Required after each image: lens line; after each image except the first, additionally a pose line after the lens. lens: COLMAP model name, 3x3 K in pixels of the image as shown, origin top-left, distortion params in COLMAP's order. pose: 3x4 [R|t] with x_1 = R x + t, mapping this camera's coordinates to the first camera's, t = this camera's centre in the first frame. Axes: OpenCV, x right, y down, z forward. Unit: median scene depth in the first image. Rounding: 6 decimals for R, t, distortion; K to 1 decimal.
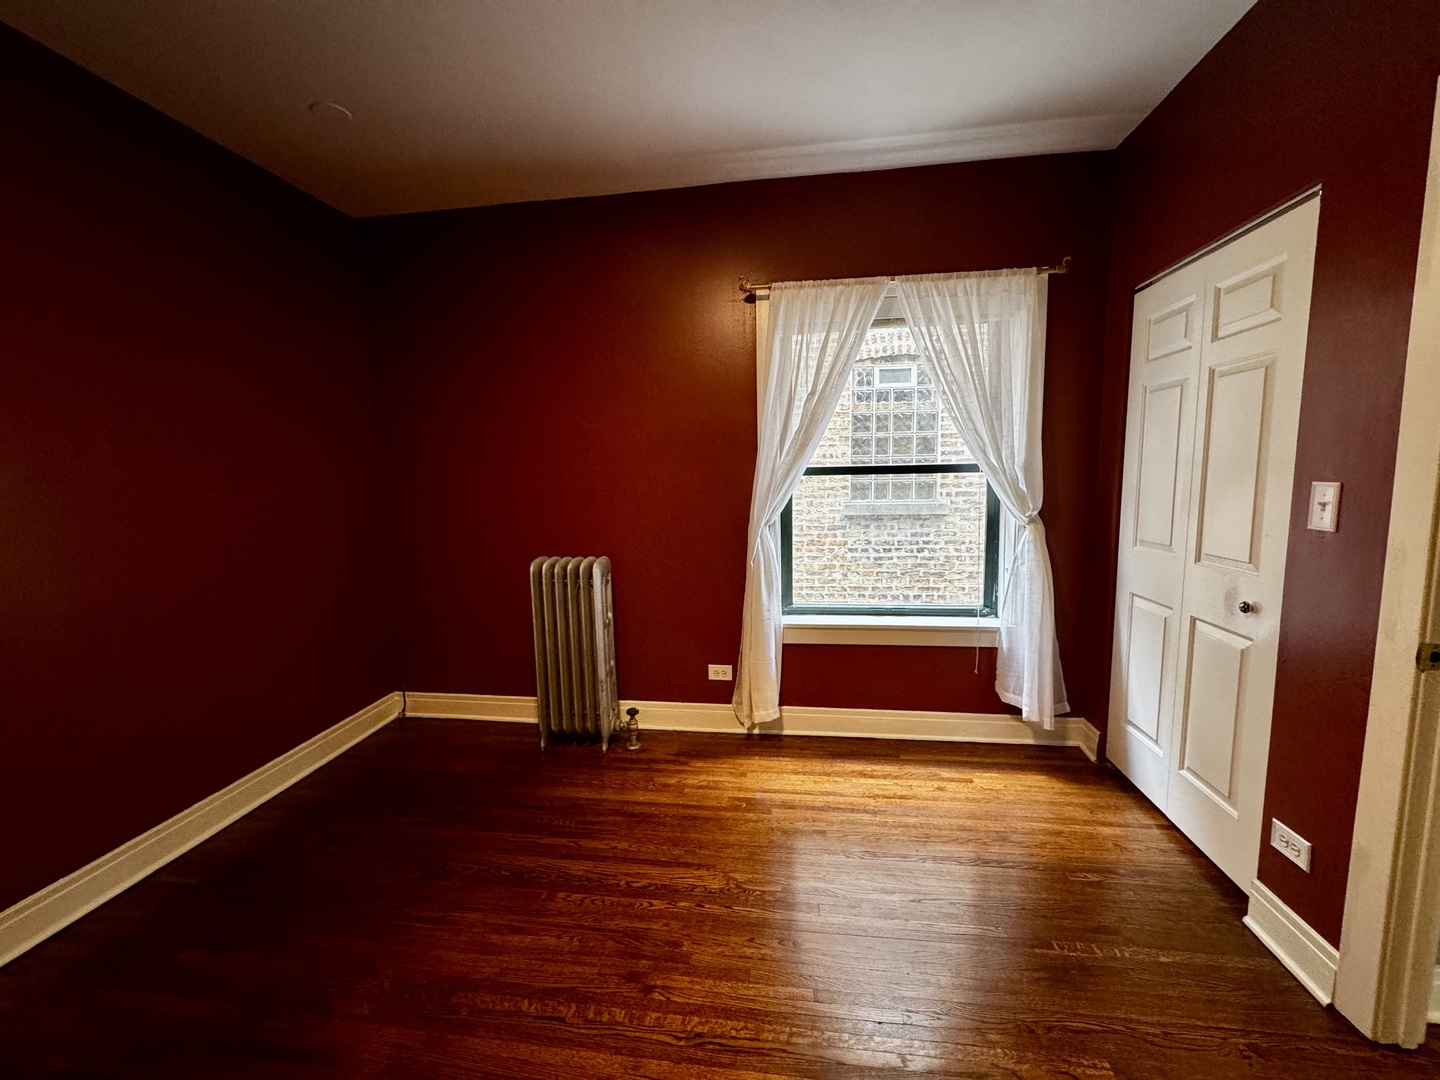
lens RADIAL K [[576.3, 0, 720.0], [0, 576.3, 540.0], [0, 0, 1]] dist [-0.004011, 0.000781]
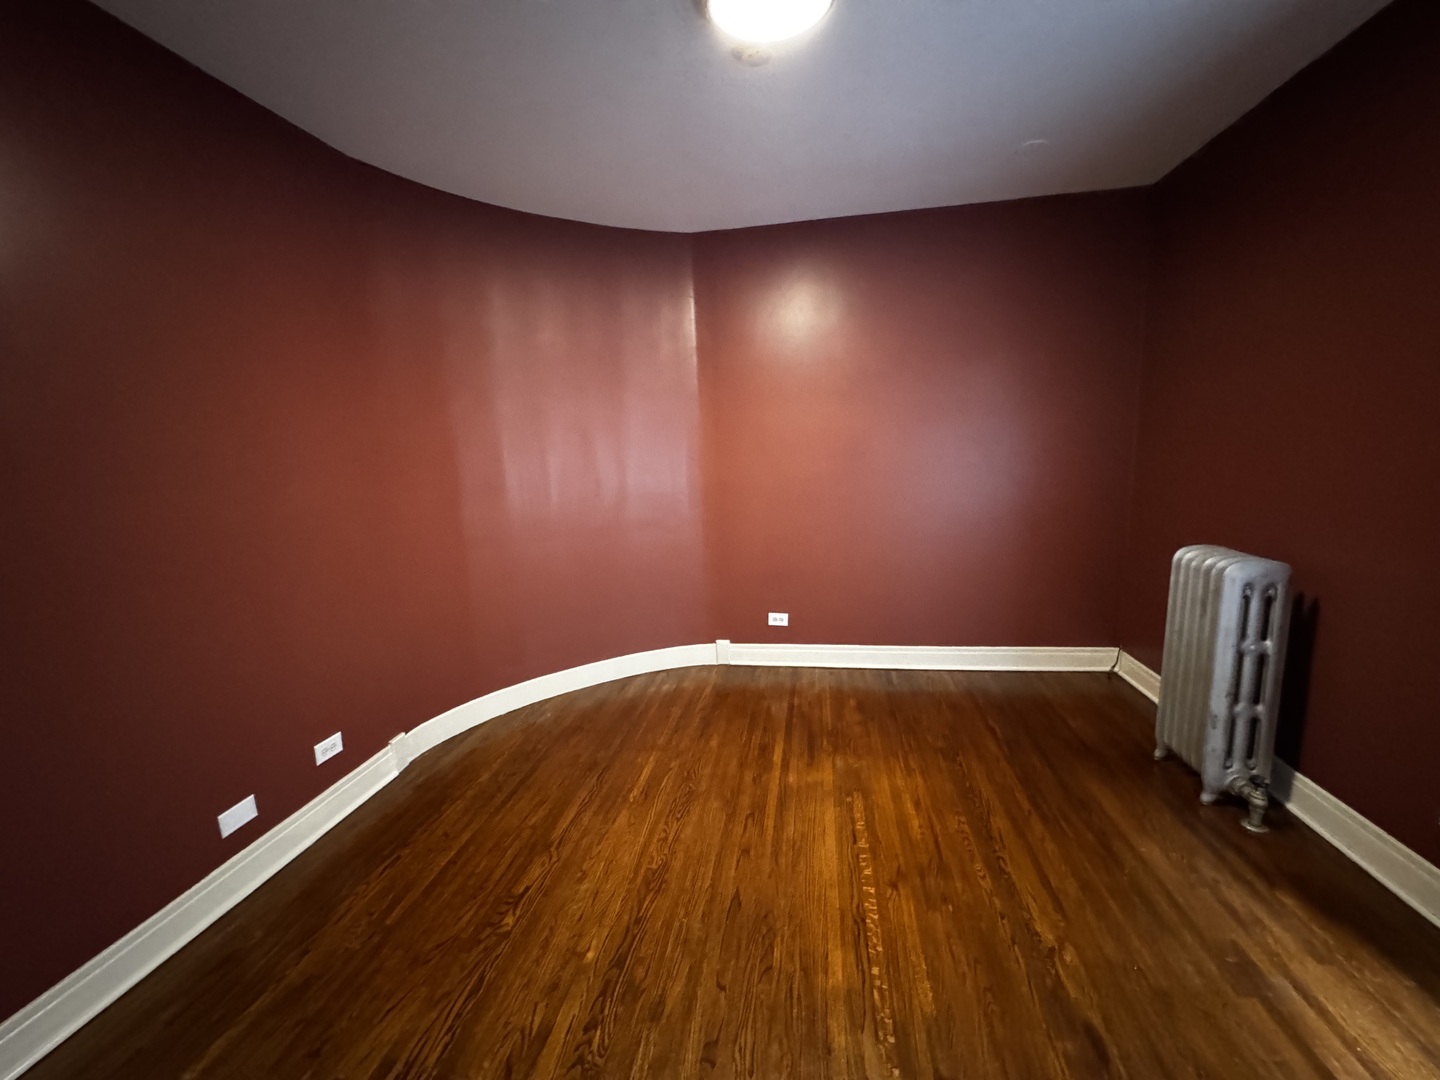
lens RADIAL K [[572.8, 0, 715.8], [0, 572.8, 540.8], [0, 0, 1]] dist [-0.002464, 0.000424]
pose [[-0.031749, 0.186739, -0.981896, 0.566741], [-0.077298, 0.978991, 0.188686, -0.085281], [0.996502, 0.081889, -0.016647, 0.345227]]
